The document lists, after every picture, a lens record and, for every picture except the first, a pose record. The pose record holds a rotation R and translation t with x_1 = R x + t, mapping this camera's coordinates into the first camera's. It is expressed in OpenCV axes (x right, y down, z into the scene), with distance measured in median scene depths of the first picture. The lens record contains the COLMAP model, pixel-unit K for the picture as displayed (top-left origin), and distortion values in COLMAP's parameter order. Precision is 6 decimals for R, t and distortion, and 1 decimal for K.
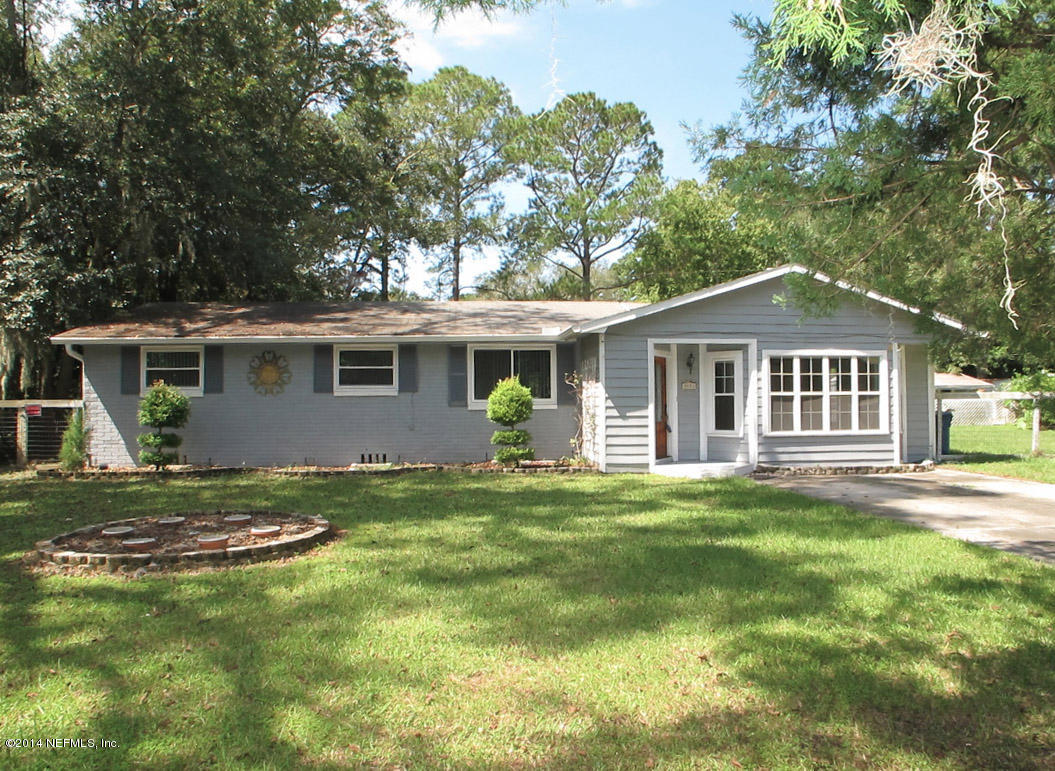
lens RADIAL K [[722.4, 0, 527.5], [0, 722.4, 385.5], [0, 0, 1]] dist [-0.103226, 0.000817]
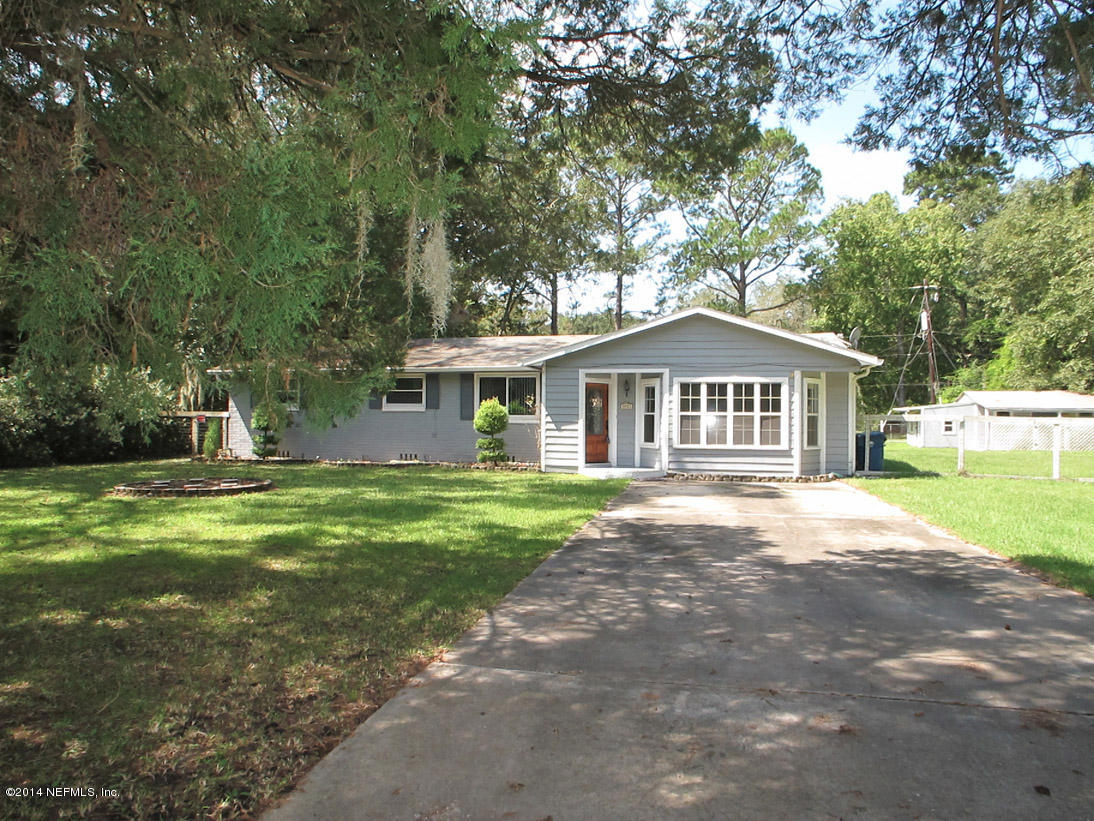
lens RADIAL K [[725.5, 0, 547.5], [0, 725.5, 401.0], [0, 0, 1]] dist [-0.136423, 0.087521]
pose [[0.950649, 0.007300, -0.310181, 0.500049], [-0.007860, 0.999969, -0.000558, -0.007100], [0.310167, 0.002969, 0.950677, -0.240474]]
